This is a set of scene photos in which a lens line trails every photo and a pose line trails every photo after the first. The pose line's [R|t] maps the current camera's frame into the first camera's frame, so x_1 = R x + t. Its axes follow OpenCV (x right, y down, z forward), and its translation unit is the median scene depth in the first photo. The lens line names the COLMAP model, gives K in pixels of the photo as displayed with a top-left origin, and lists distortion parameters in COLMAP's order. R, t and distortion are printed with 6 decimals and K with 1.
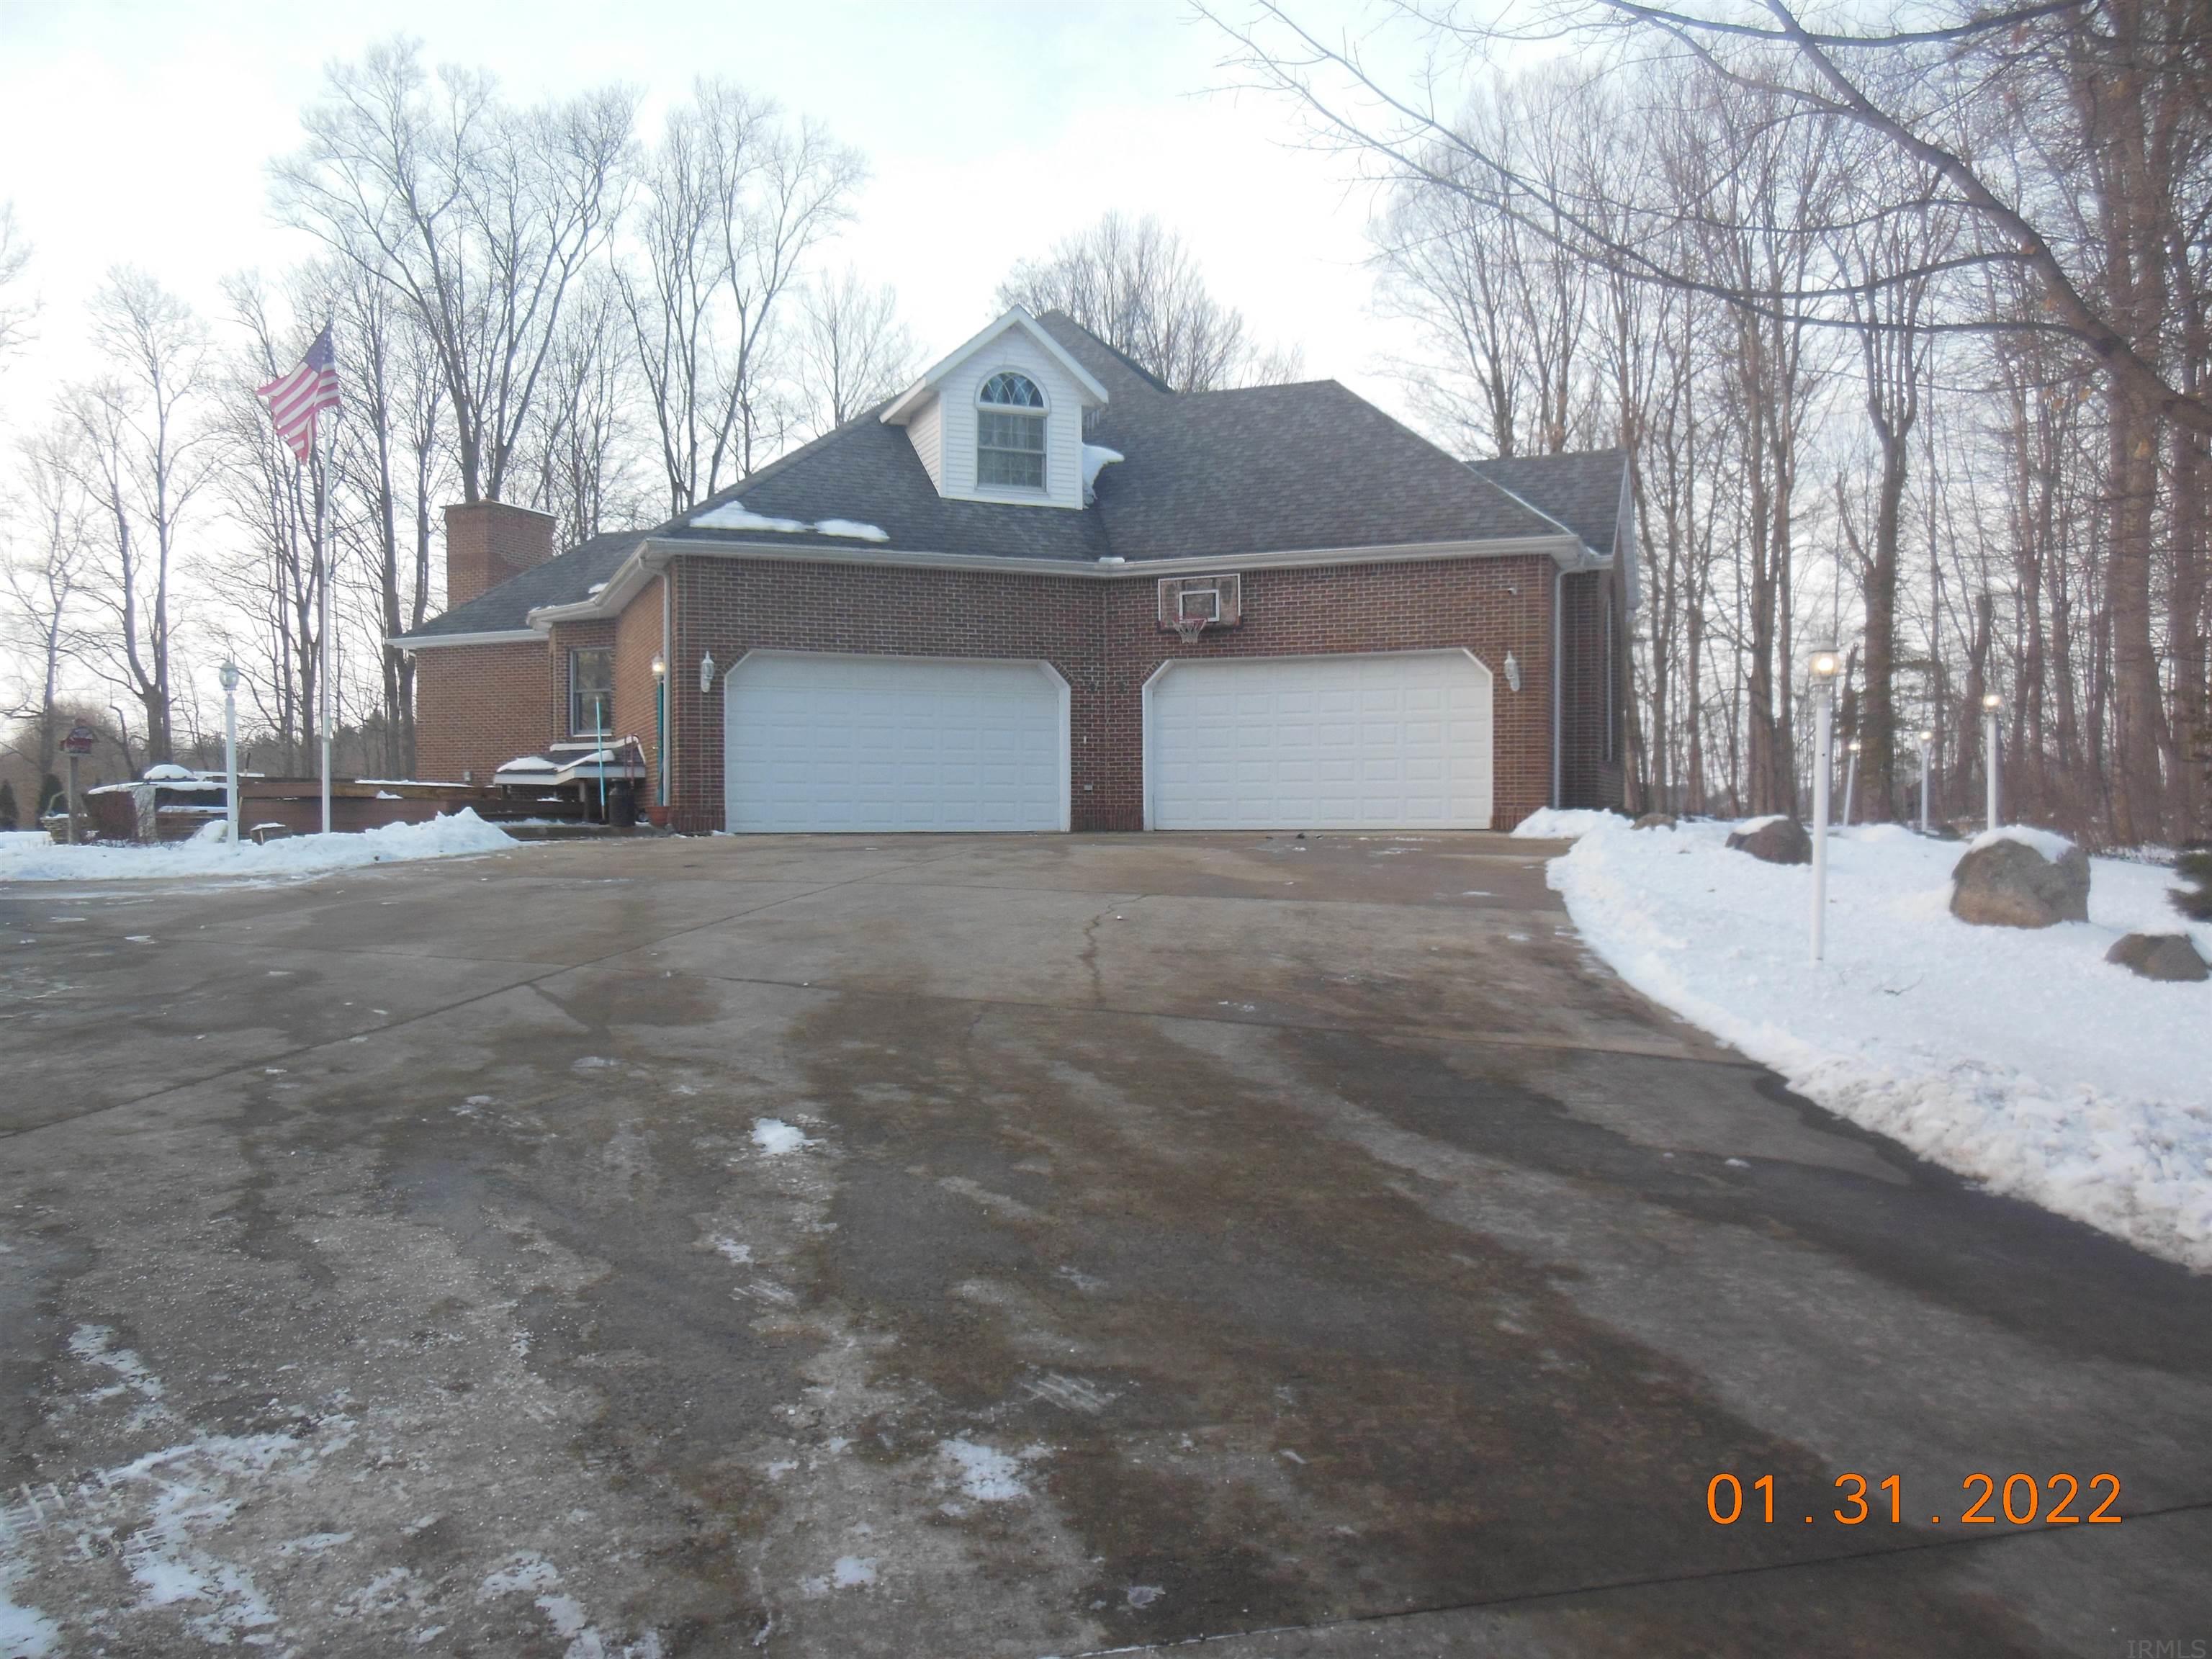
lens RADIAL K [[1668.1, 0, 1097.6], [0, 1668.1, 840.4], [0, 0, 1]] dist [-0.090681, 0.132585]
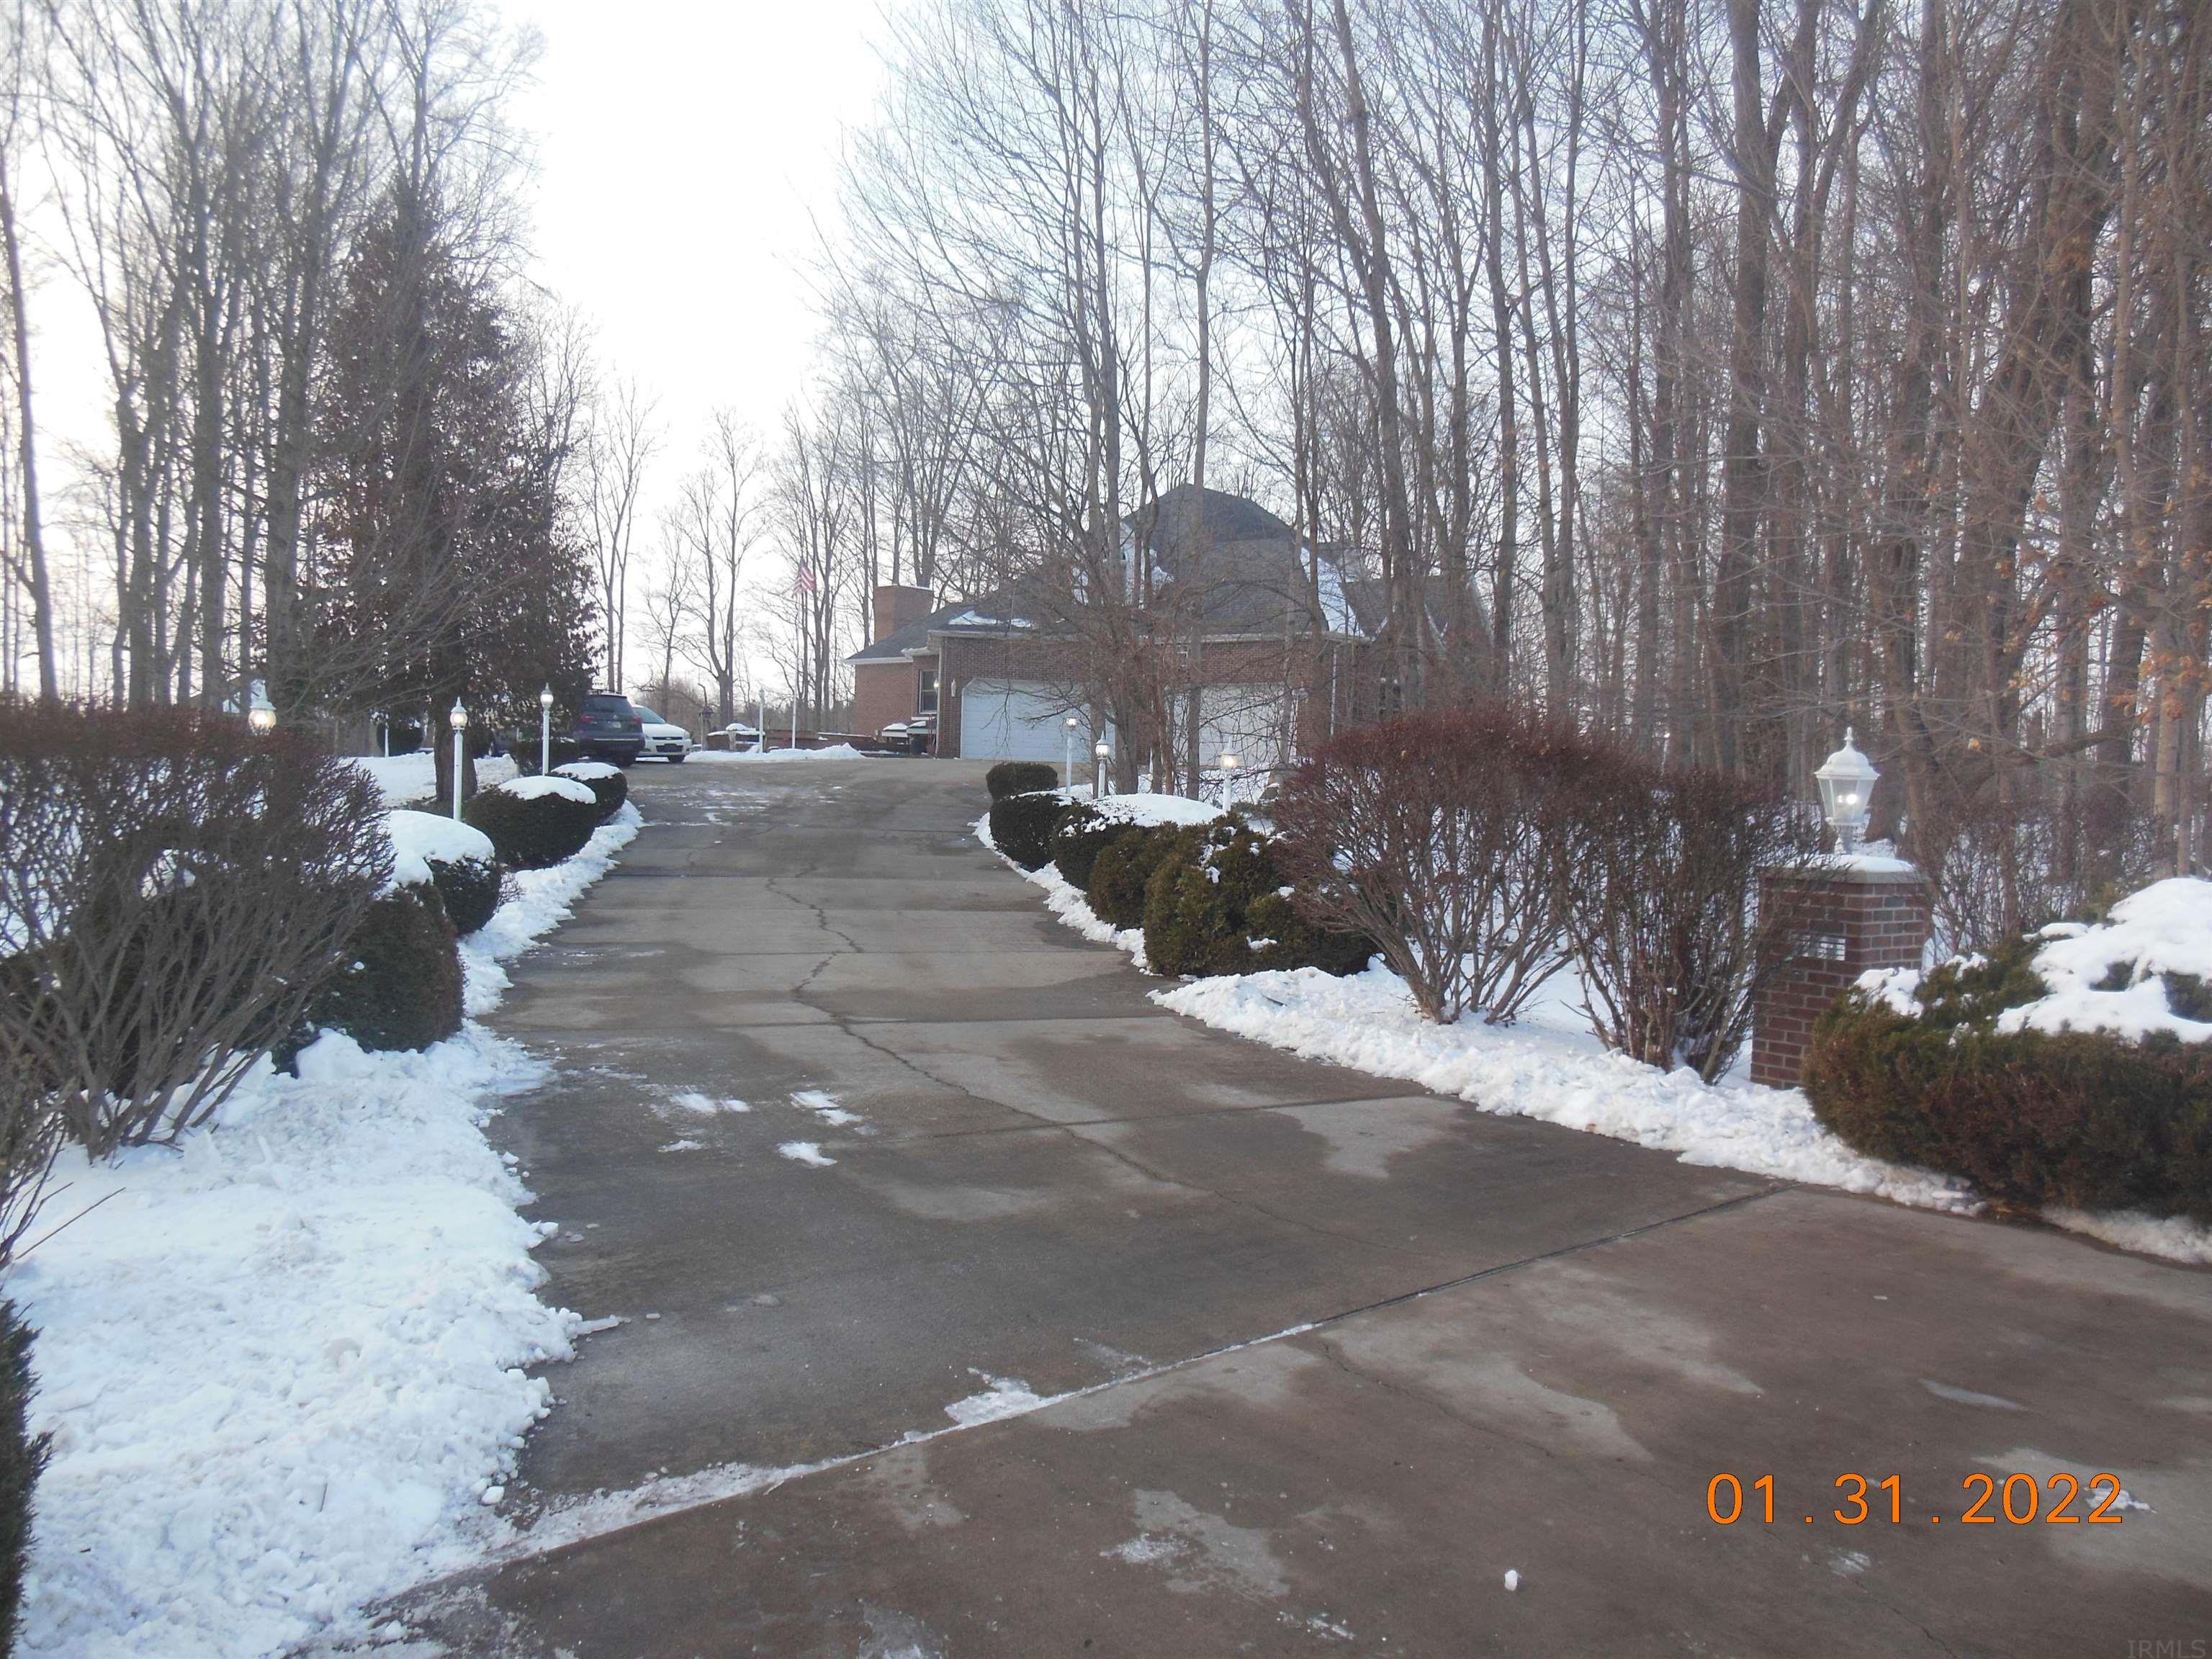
lens RADIAL K [[1668.1, 0, 1097.6], [0, 1668.1, 840.4], [0, 0, 1]] dist [-0.090681, 0.132585]
pose [[0.957183, 0.041852, -0.286444, 0.201133], [-0.037350, 0.999078, 0.021164, 0.017153], [0.287065, -0.009559, 0.957863, -0.371707]]
